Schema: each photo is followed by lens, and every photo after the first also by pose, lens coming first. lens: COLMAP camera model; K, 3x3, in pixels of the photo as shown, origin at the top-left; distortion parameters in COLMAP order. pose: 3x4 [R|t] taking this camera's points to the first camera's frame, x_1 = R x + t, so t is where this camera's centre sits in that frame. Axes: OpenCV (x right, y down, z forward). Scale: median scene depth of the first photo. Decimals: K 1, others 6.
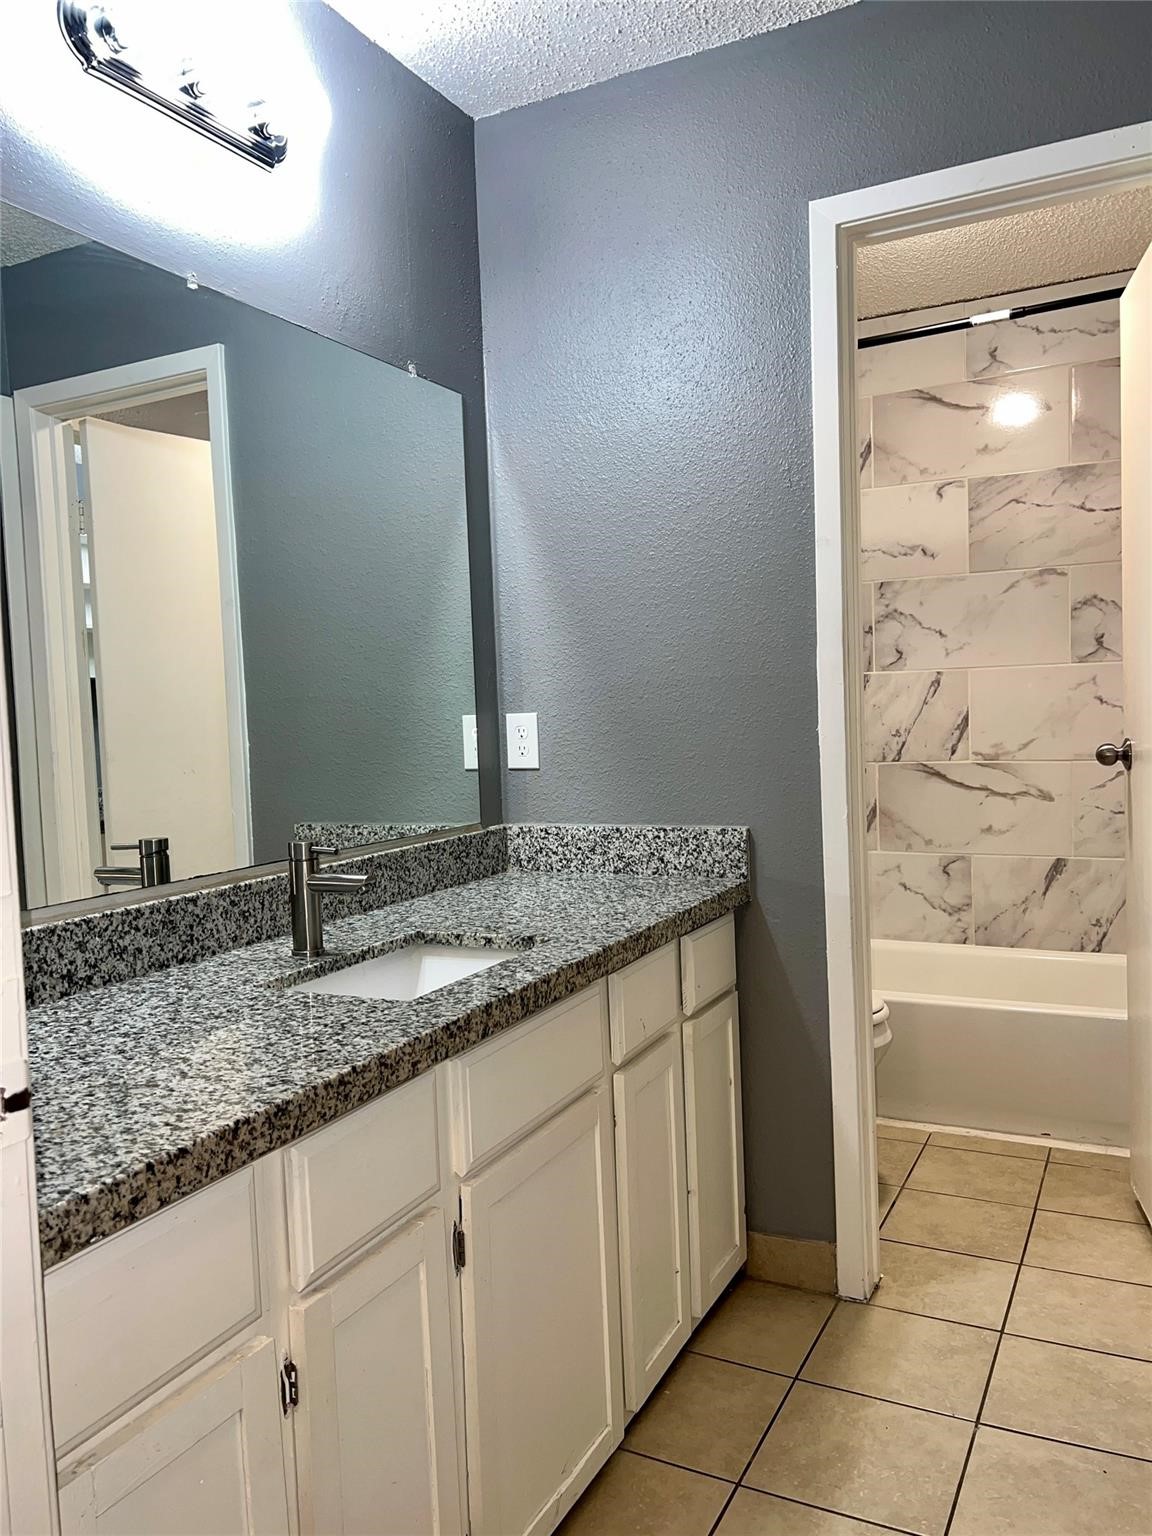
lens RADIAL K [[1155.3, 0, 556.3], [0, 1155.3, 776.4], [0, 0, 1]] dist [-0.015883, -0.031461]
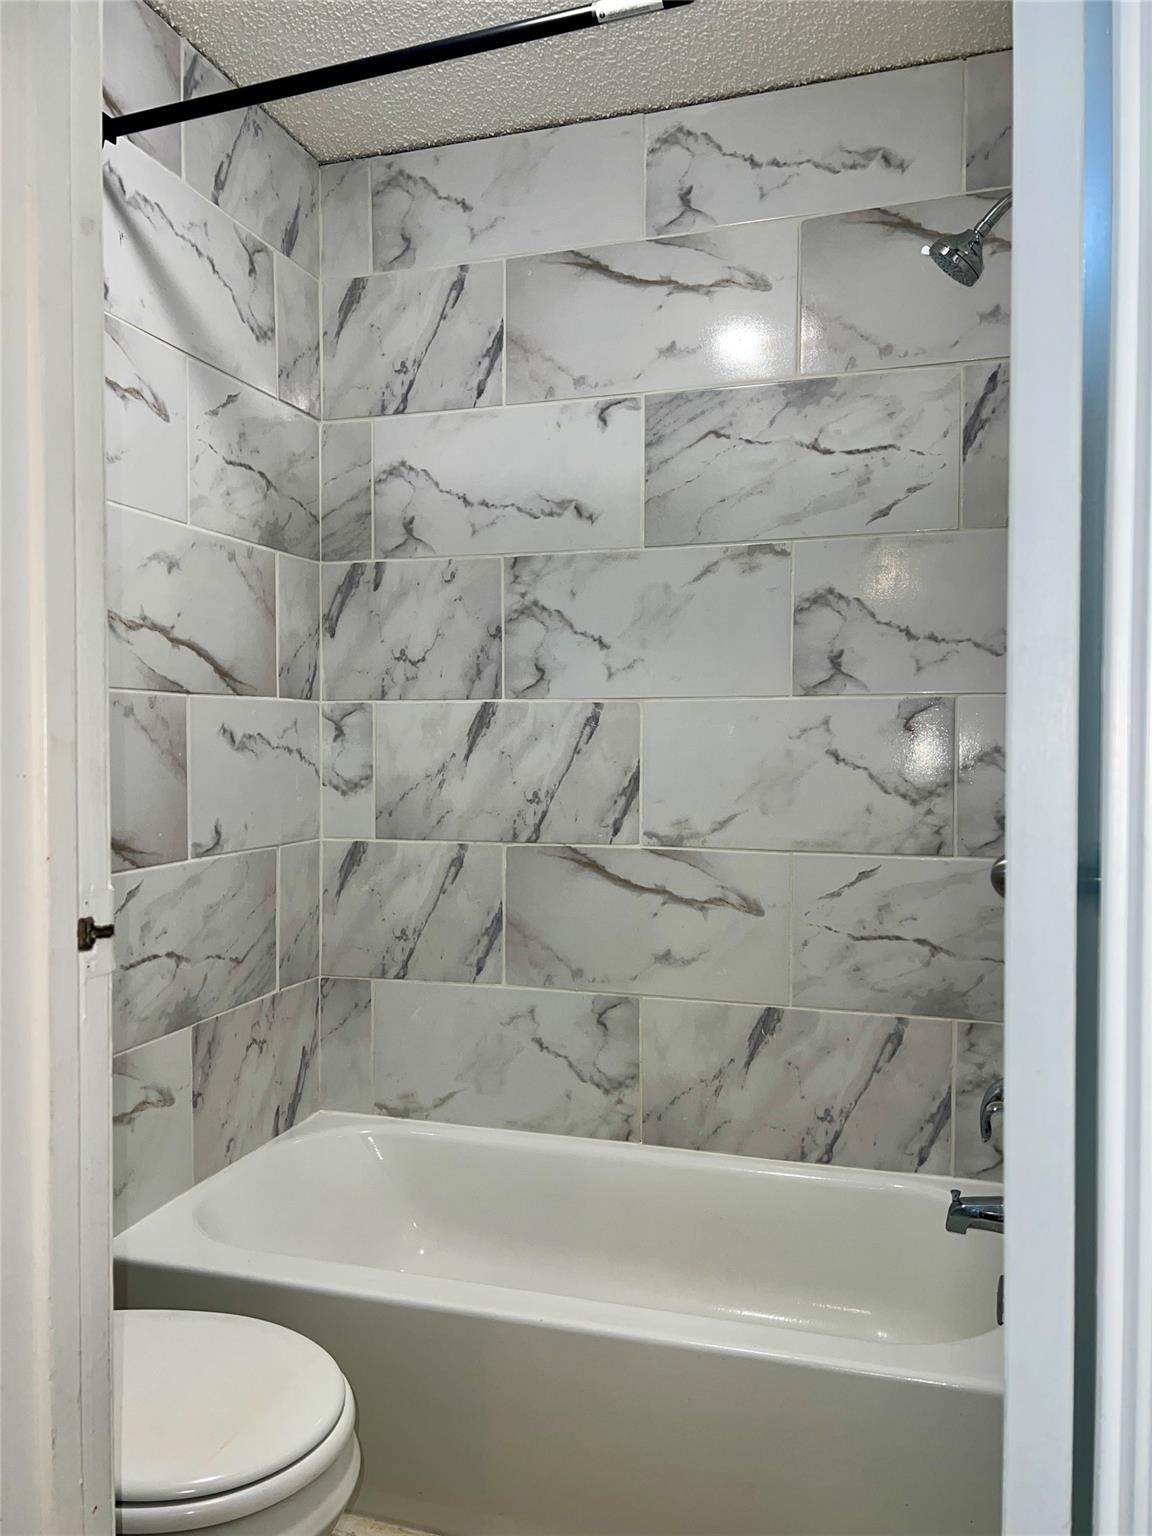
lens RADIAL K [[1155.3, 0, 584.2], [0, 1155.3, 767.0], [0, 0, 1]] dist [-0.015883, -0.031461]
pose [[0.979869, 0.040846, 0.195420, 0.207578], [-0.029963, 0.997848, -0.058329, -0.019186], [-0.197382, 0.051300, 0.978983, 0.395434]]
